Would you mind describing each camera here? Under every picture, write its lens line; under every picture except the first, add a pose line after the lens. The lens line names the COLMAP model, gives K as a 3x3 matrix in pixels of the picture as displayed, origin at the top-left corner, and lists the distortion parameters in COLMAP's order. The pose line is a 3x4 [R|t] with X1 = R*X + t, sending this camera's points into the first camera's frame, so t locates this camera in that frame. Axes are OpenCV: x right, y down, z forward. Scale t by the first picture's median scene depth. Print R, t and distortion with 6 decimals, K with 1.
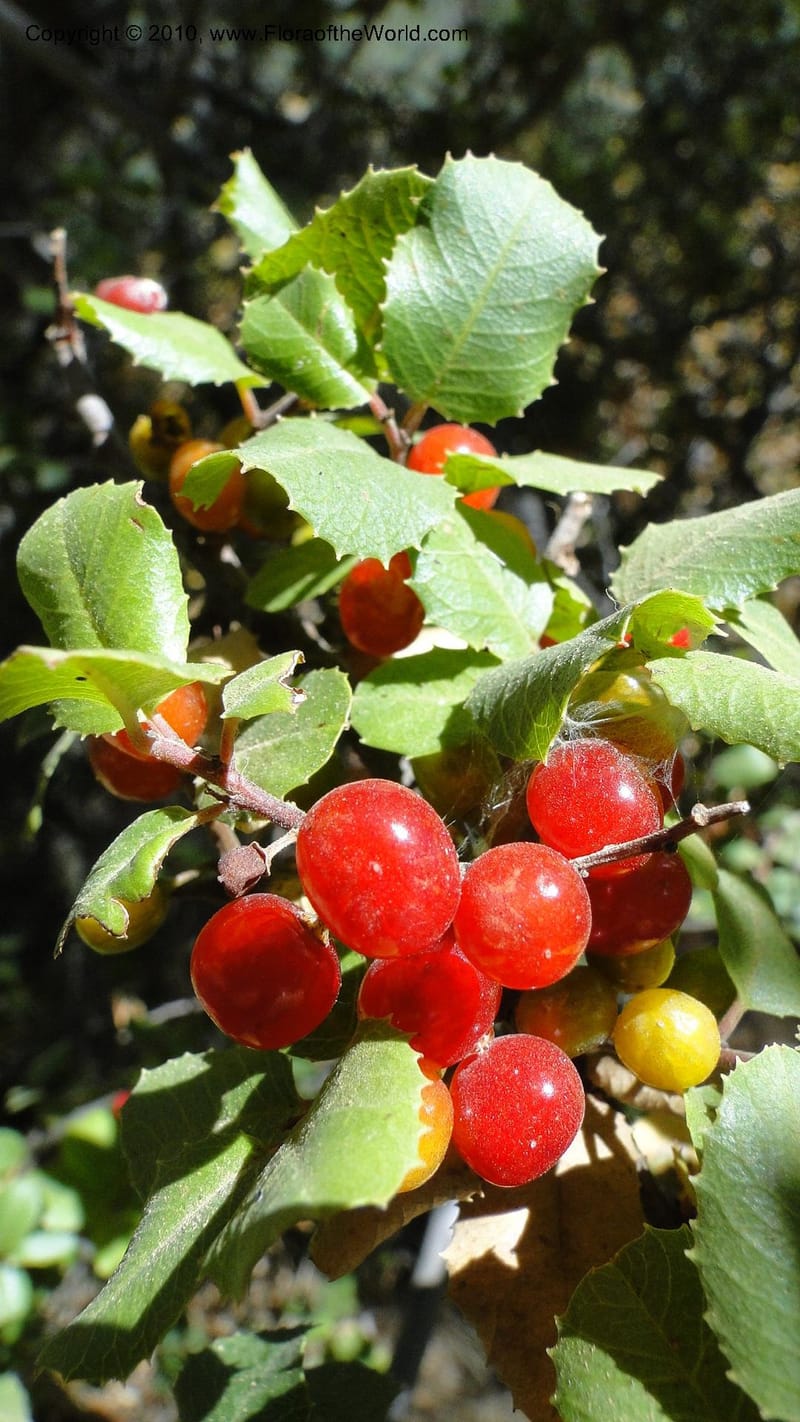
lens RADIAL K [[1164.5, 0, 401.4], [0, 1164.5, 708.9], [0, 0, 1]] dist [-0.016868, -0.035715]
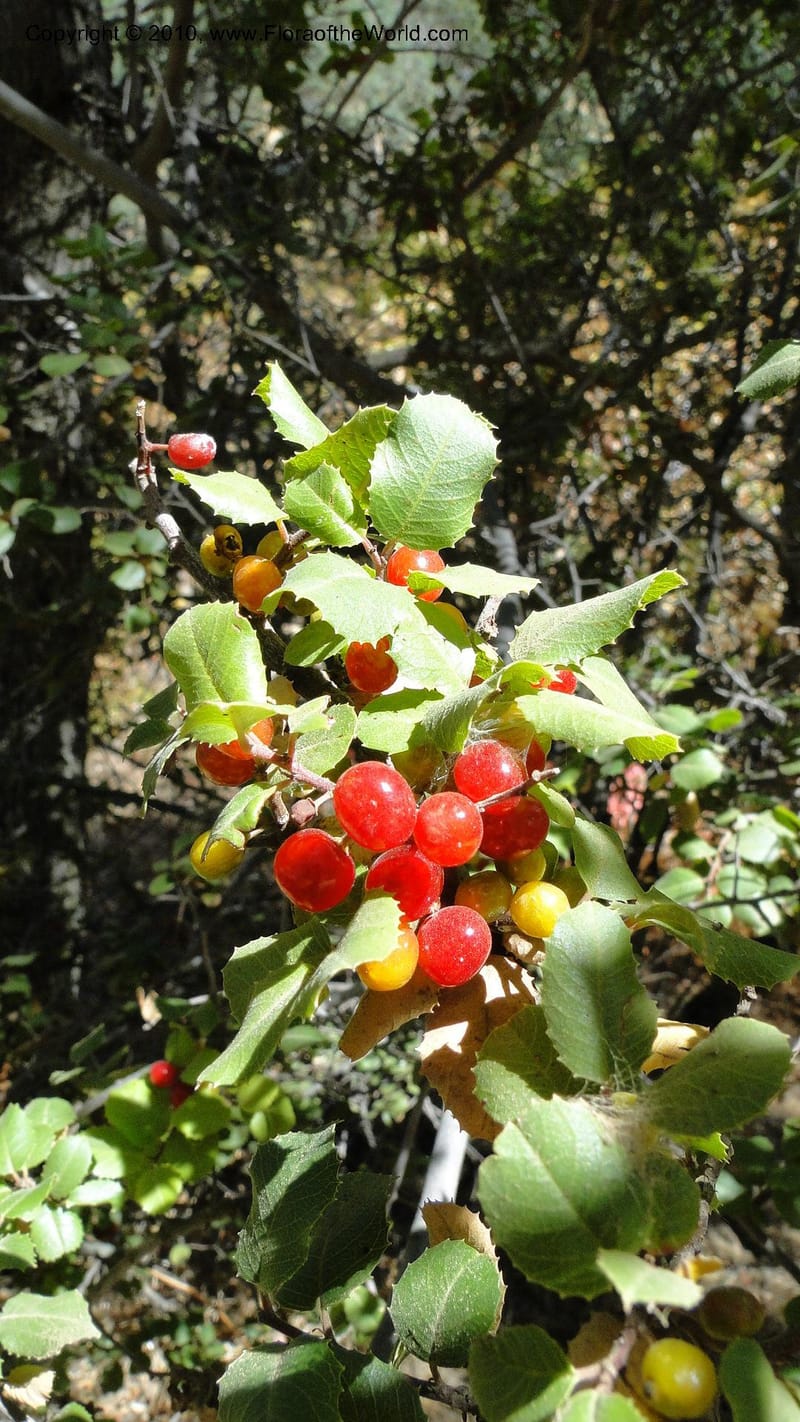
lens RADIAL K [[1164.5, 0, 398.8], [0, 1164.5, 708.2], [0, 0, 1]] dist [-0.016868, -0.035715]
pose [[0.999698, -0.023299, 0.007784, 0.006794], [0.023417, 0.999607, -0.015392, 0.000498], [-0.007422, 0.015570, 0.999851, -0.693470]]
